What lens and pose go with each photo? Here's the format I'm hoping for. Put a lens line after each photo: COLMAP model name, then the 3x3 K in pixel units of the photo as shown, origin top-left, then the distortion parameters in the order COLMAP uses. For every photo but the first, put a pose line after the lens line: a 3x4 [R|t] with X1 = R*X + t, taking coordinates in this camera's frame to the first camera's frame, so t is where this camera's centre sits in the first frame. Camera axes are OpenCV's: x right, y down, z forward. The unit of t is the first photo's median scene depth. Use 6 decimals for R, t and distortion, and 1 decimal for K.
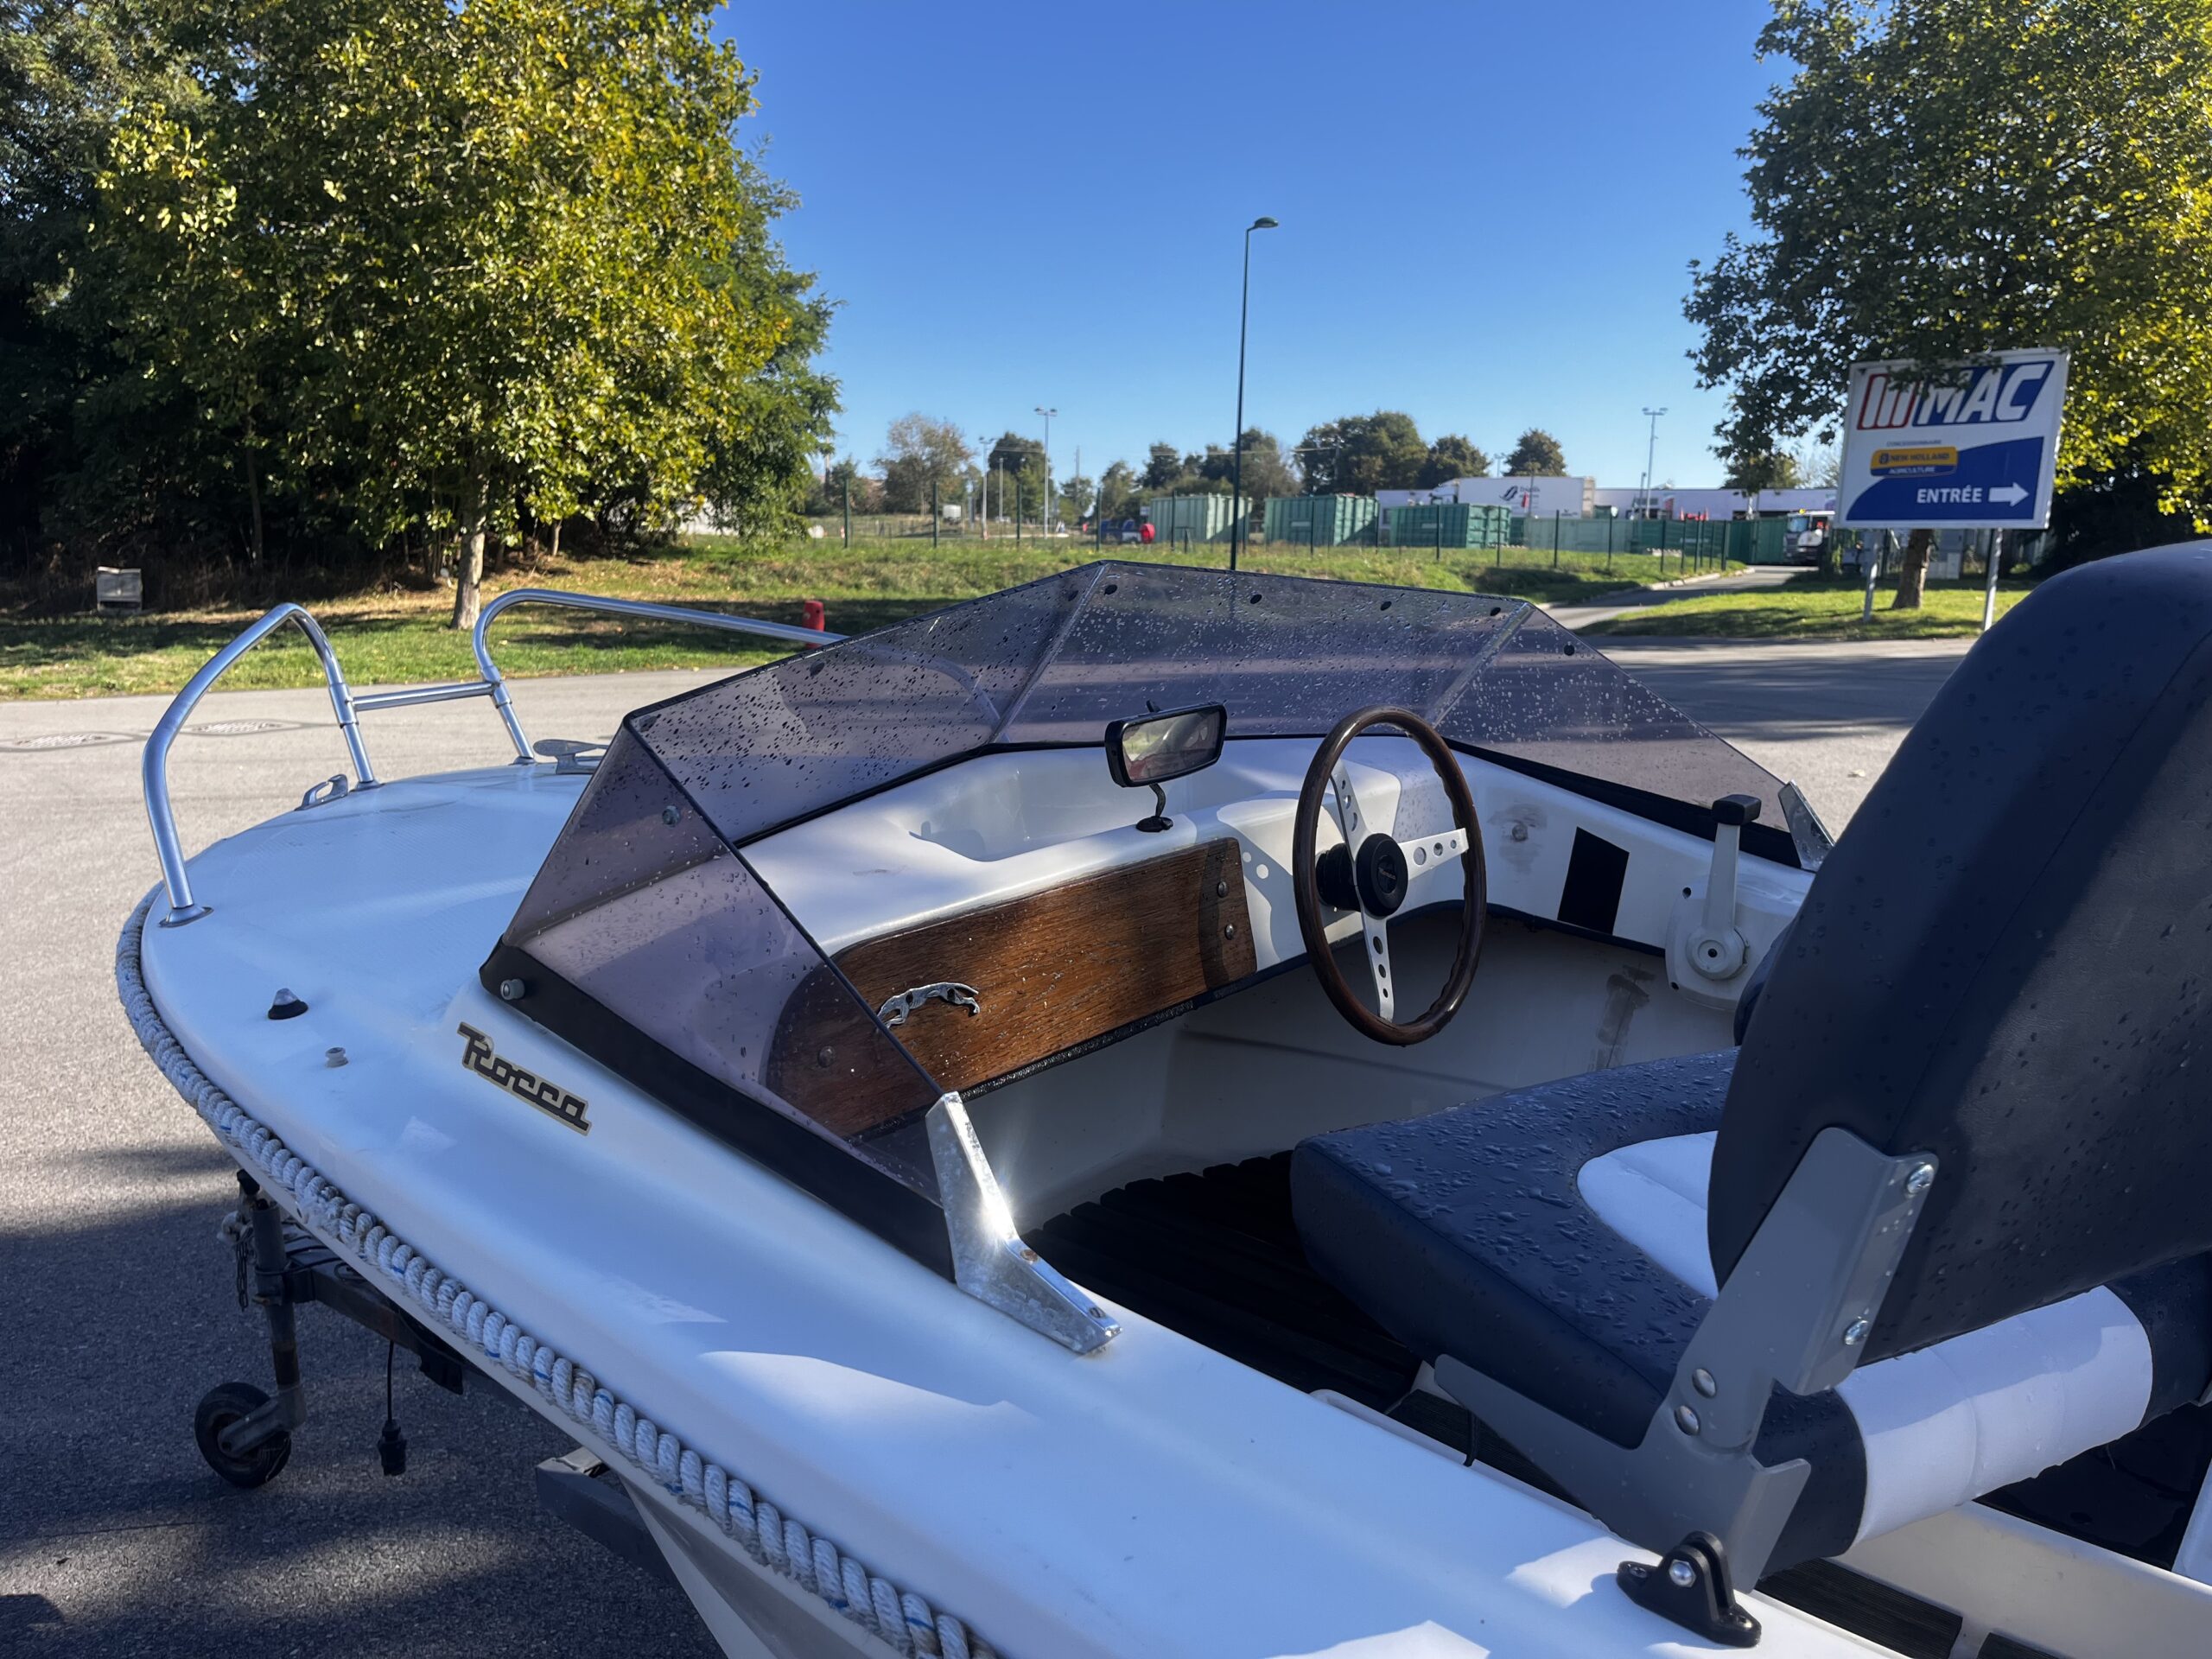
lens RADIAL K [[1673.7, 0, 1098.8], [0, 1673.7, 839.0], [0, 0, 1]] dist [0.081487, -0.114622]
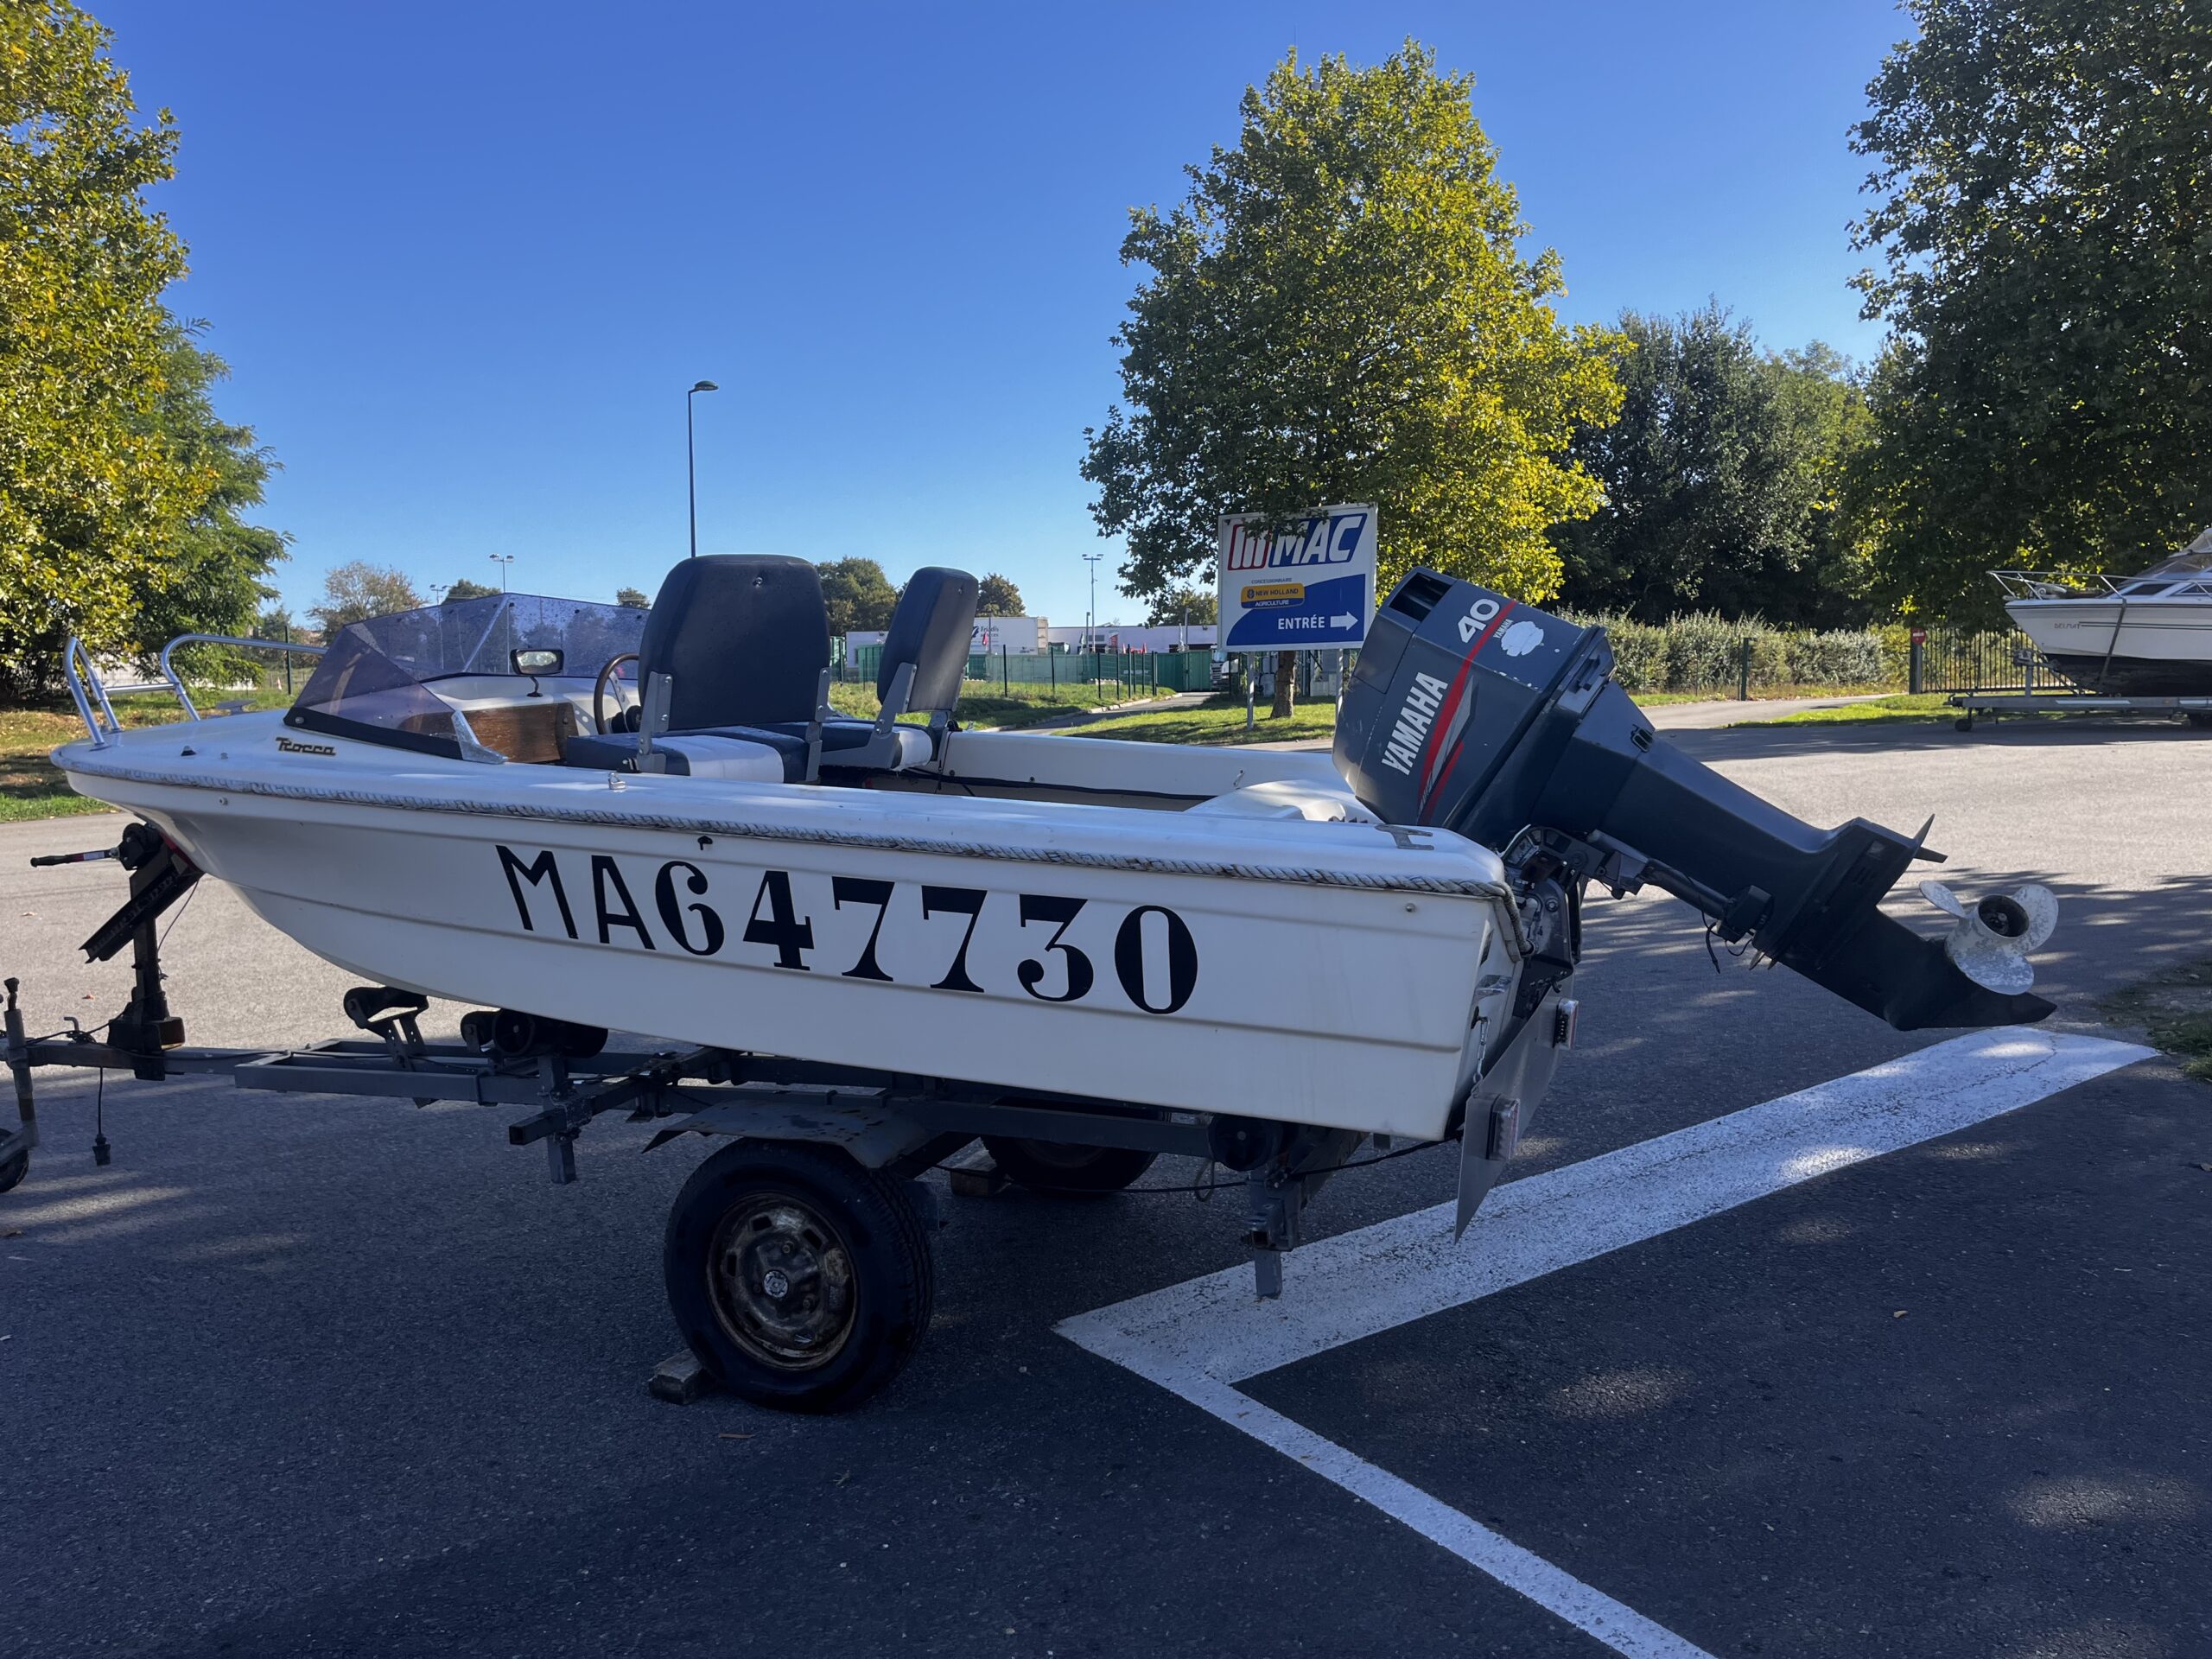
lens RADIAL K [[1756.5, 0, 1122.3], [0, 1756.5, 828.3], [0, 0, 1]] dist [0.073574, -0.098543]
pose [[0.954846, -0.052763, 0.292377, 0.006025], [0.081026, 0.993046, -0.085407, 0.036599], [-0.285837, 0.105240, 0.952482, -0.131005]]
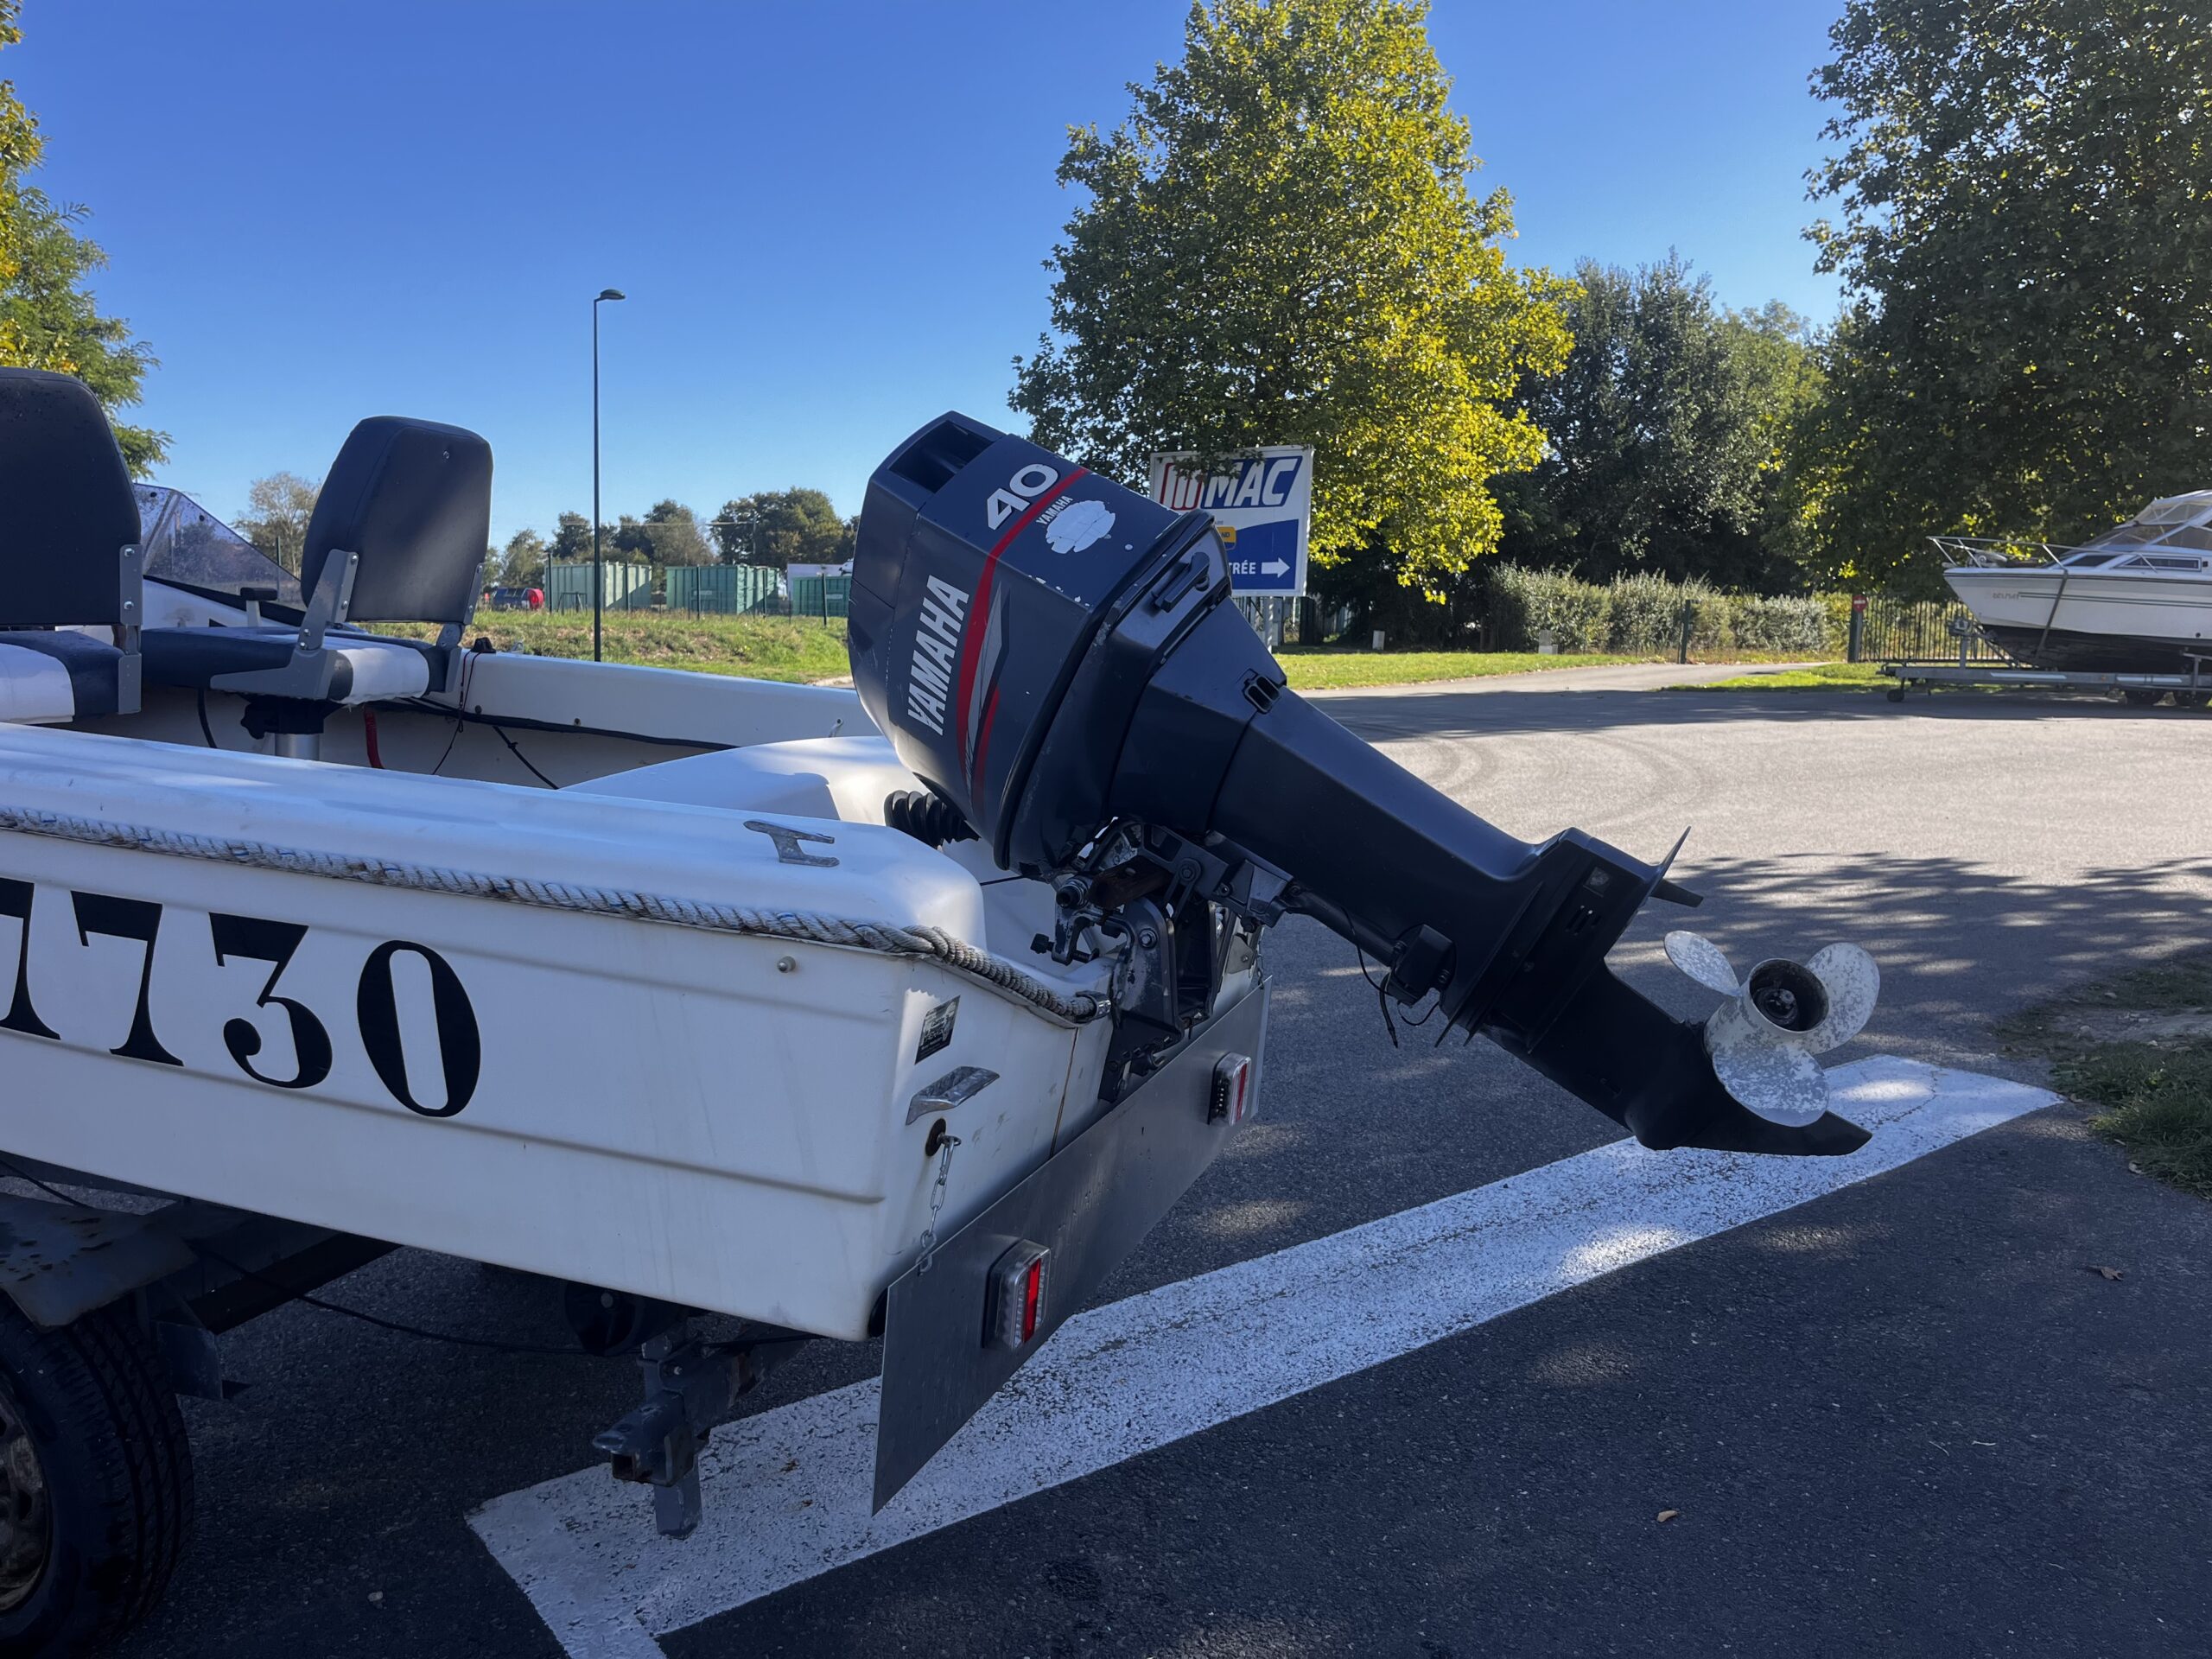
lens RADIAL K [[1724.9, 0, 1142.7], [0, 1724.9, 832.4], [0, 0, 1]] dist [0.064476, -0.086525]
pose [[0.947591, -0.034078, 0.317665, 0.056368], [0.052302, 0.997428, -0.049015, 0.031705], [-0.315177, 0.063061, 0.946935, -0.087623]]
